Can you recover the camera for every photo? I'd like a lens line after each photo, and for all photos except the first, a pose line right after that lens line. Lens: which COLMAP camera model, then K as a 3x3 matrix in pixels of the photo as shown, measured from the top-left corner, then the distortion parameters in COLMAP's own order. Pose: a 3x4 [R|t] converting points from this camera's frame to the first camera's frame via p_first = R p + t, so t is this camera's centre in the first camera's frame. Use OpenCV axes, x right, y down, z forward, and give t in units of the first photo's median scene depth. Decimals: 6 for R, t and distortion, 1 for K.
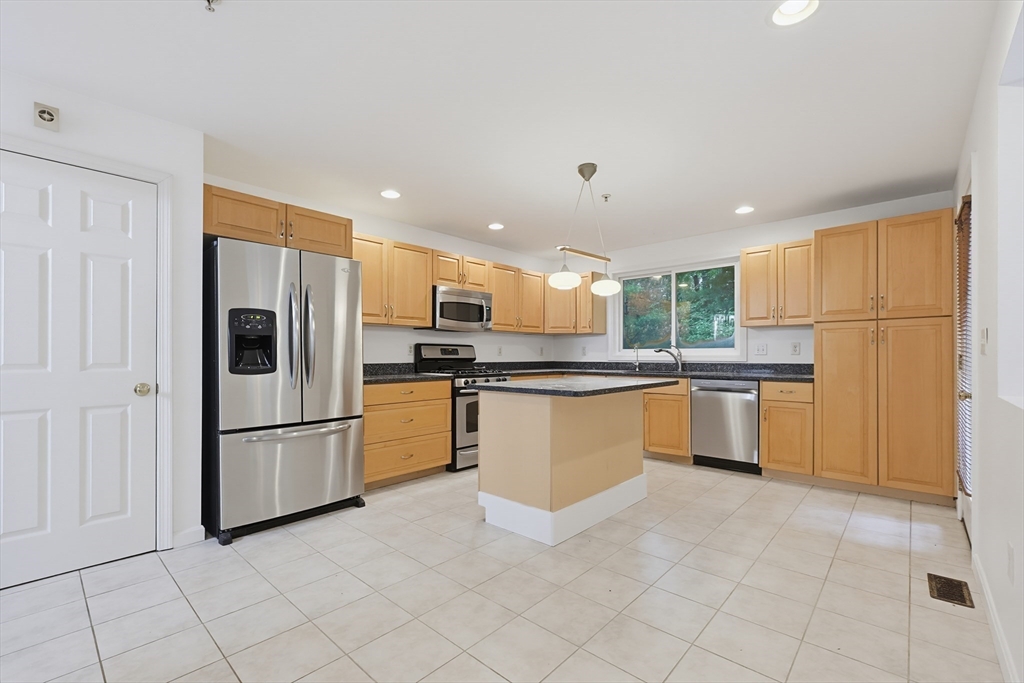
lens RADIAL K [[437.7, 0, 511.2], [0, 437.7, 354.1], [0, 0, 1]] dist [-0.006288, 0.000867]
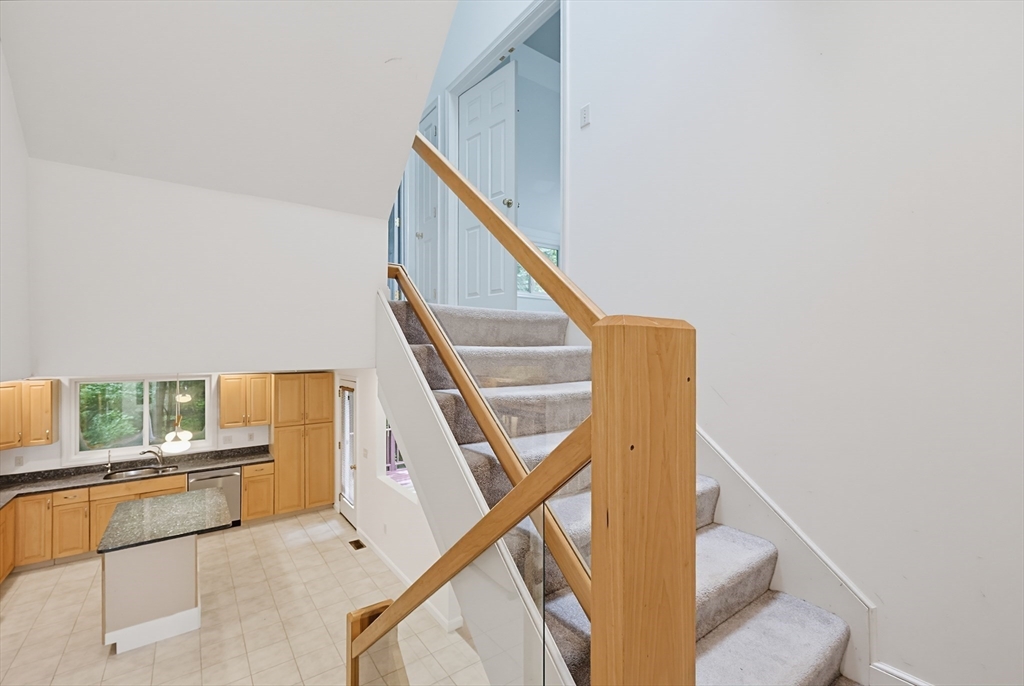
lens RADIAL K [[437.7, 0, 511.6], [0, 437.7, 348.3], [0, 0, 1]] dist [-0.006288, 0.000867]
pose [[0.191653, 0.002025, 0.981461, -0.773135], [0.001727, 0.999996, -0.002400, -0.351618], [-0.981461, 0.002155, 0.191648, -0.249049]]
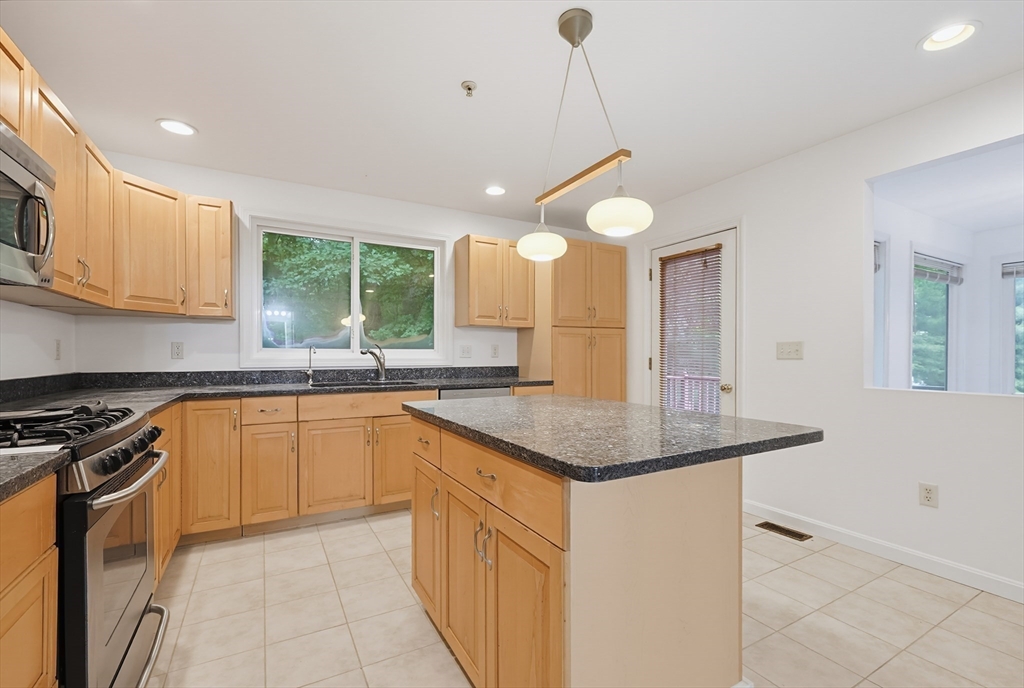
lens RADIAL K [[437.7, 0, 507.4], [0, 437.7, 360.6], [0, 0, 1]] dist [-0.006288, 0.000867]
pose [[0.314587, -0.011252, 0.949162, -0.288508], [-0.001433, 0.999923, 0.012329, -0.003388], [-0.949228, -0.005239, 0.314546, 0.712822]]
